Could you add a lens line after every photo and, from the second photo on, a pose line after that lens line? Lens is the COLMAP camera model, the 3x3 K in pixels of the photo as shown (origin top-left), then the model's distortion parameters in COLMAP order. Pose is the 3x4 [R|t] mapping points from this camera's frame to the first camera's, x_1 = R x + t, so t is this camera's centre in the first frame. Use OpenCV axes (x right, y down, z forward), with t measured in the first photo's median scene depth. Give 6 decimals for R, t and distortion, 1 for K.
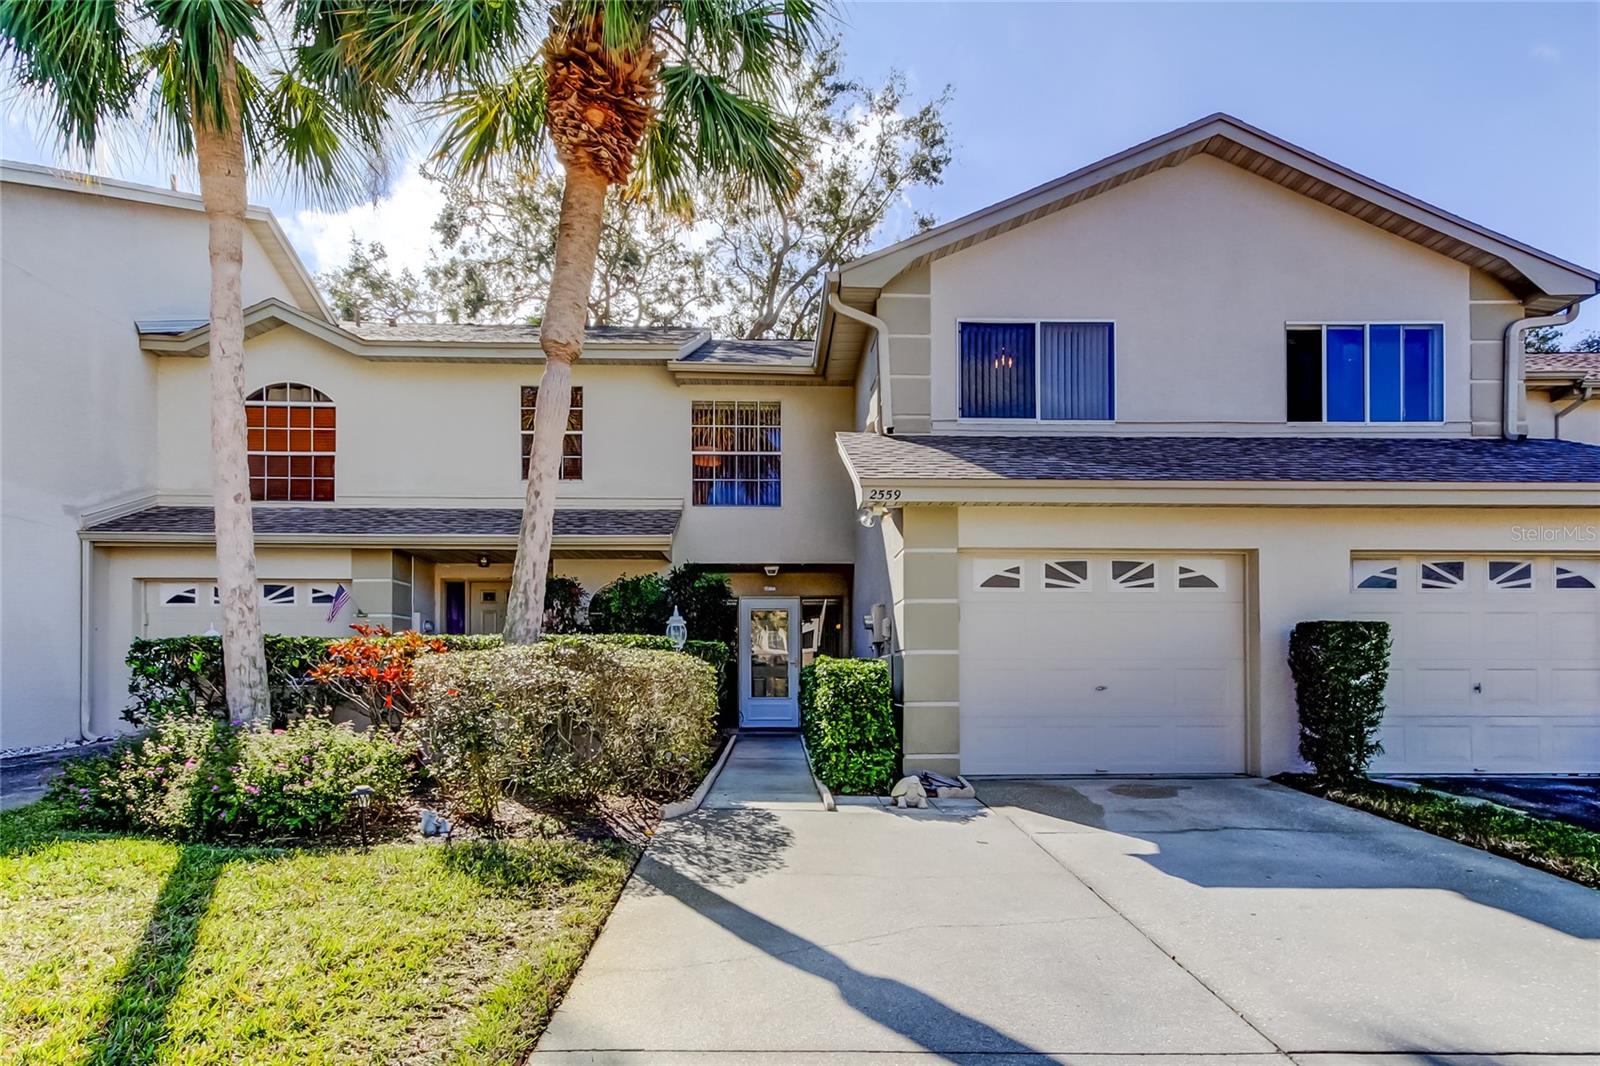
lens RADIAL K [[746.4, 0, 800.0], [0, 746.4, 587.8], [0, 0, 1]] dist [0.010902, 0.000594]
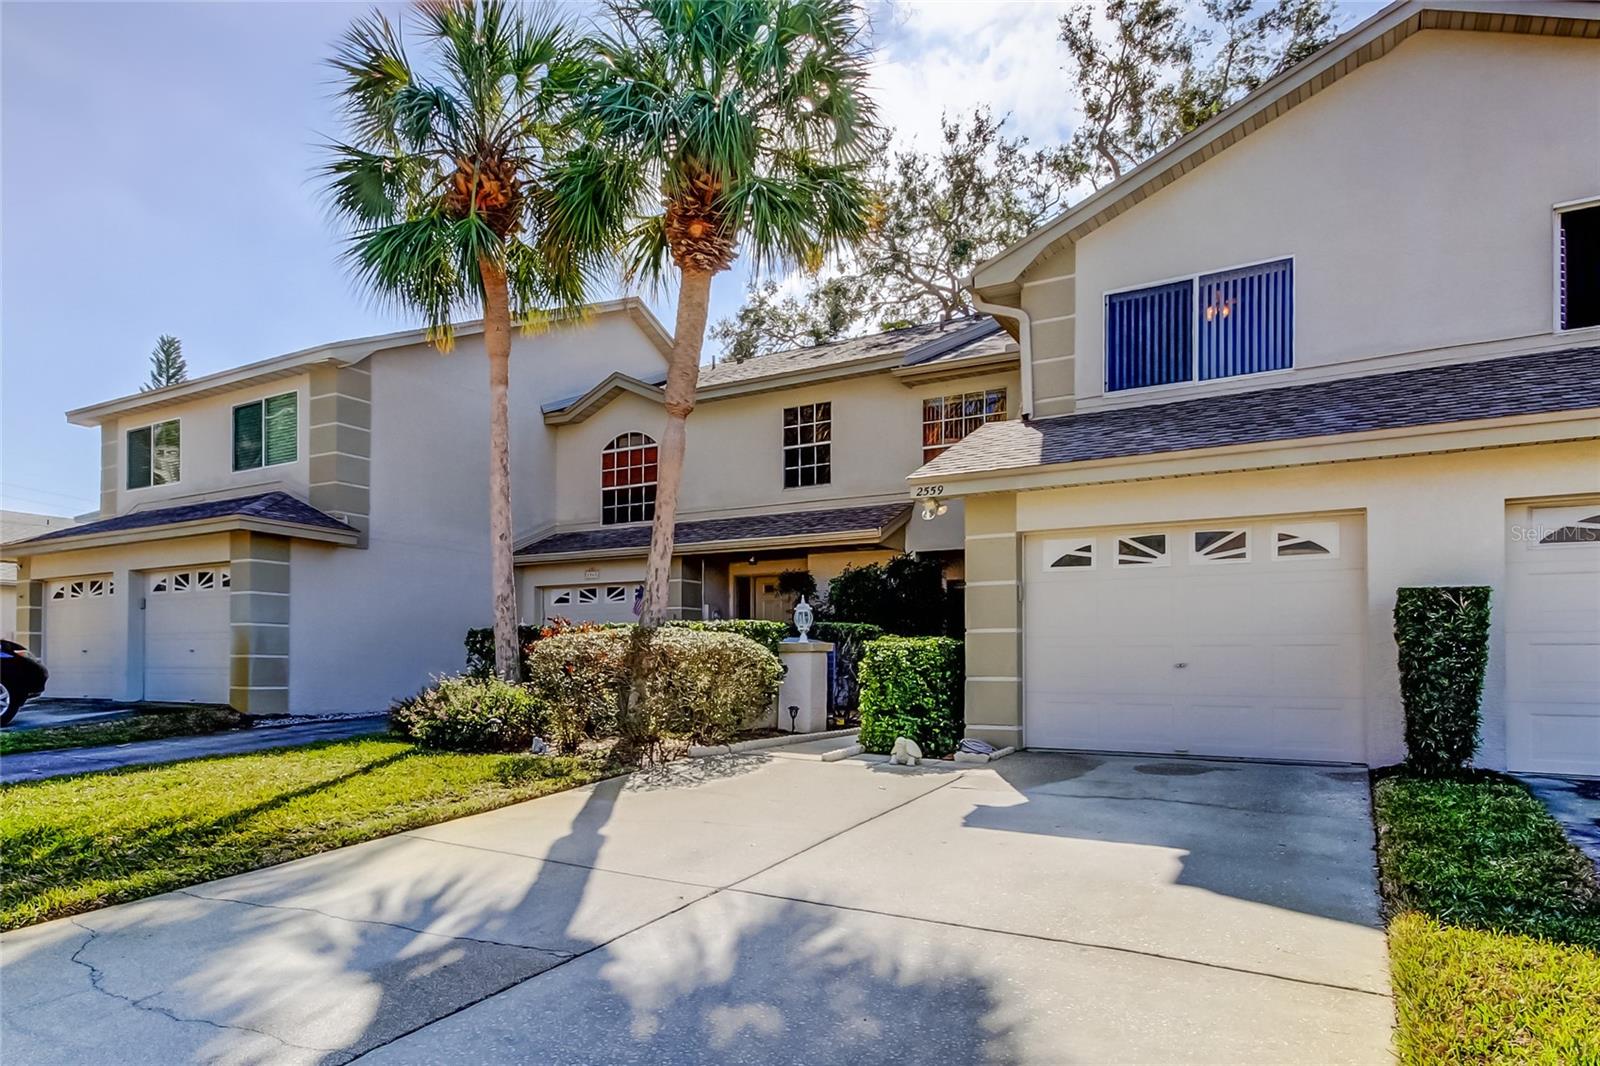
lens RADIAL K [[745.6, 0, 807.4], [0, 745.6, 549.0], [0, 0, 1]] dist [0.012022, 0.000270]
pose [[0.894653, -0.062930, -0.442307, 0.286987], [0.049850, 0.997909, -0.041149, -0.000067], [0.443972, 0.014765, 0.895919, -0.056577]]
